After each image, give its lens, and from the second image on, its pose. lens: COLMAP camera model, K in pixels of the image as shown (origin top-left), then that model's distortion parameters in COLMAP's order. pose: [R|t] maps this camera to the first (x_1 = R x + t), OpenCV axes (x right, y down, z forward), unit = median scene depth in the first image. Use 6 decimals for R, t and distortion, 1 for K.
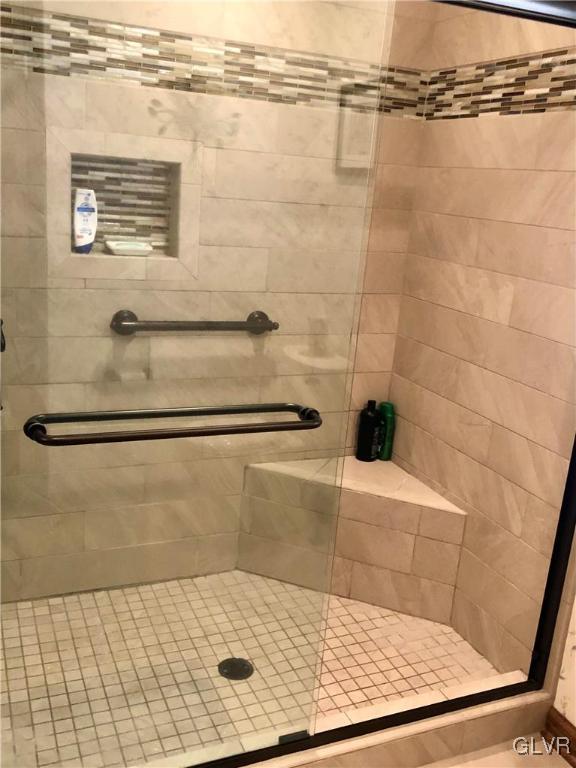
lens RADIAL K [[745.9, 0, 288.0], [0, 745.9, 384.0], [0, 0, 1]] dist [0.018477, 0.028324]
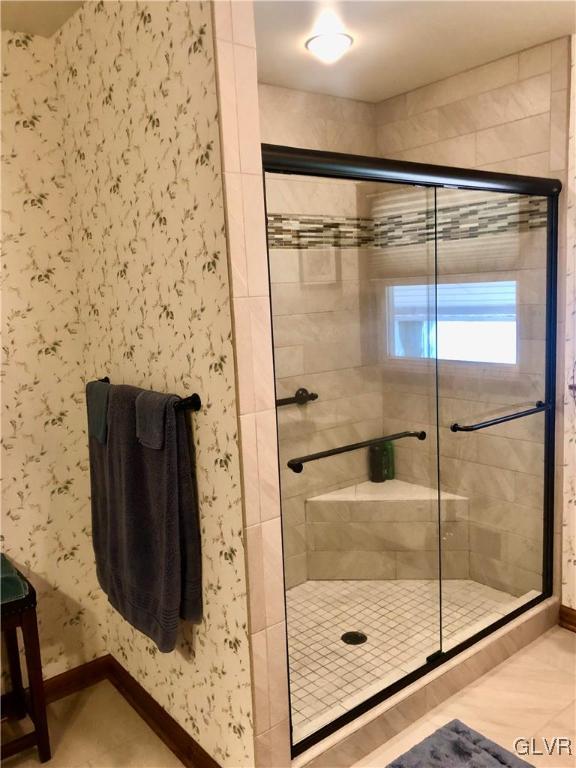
lens RADIAL K [[646.7, 0, 288.0], [0, 646.7, 384.0], [0, 0, 1]] dist [0.036268, 0.007966]
pose [[0.957199, -0.161877, 0.239929, -0.386805], [0.189722, 0.976959, -0.097756, 0.010601], [-0.218576, 0.139091, 0.965856, -0.207337]]
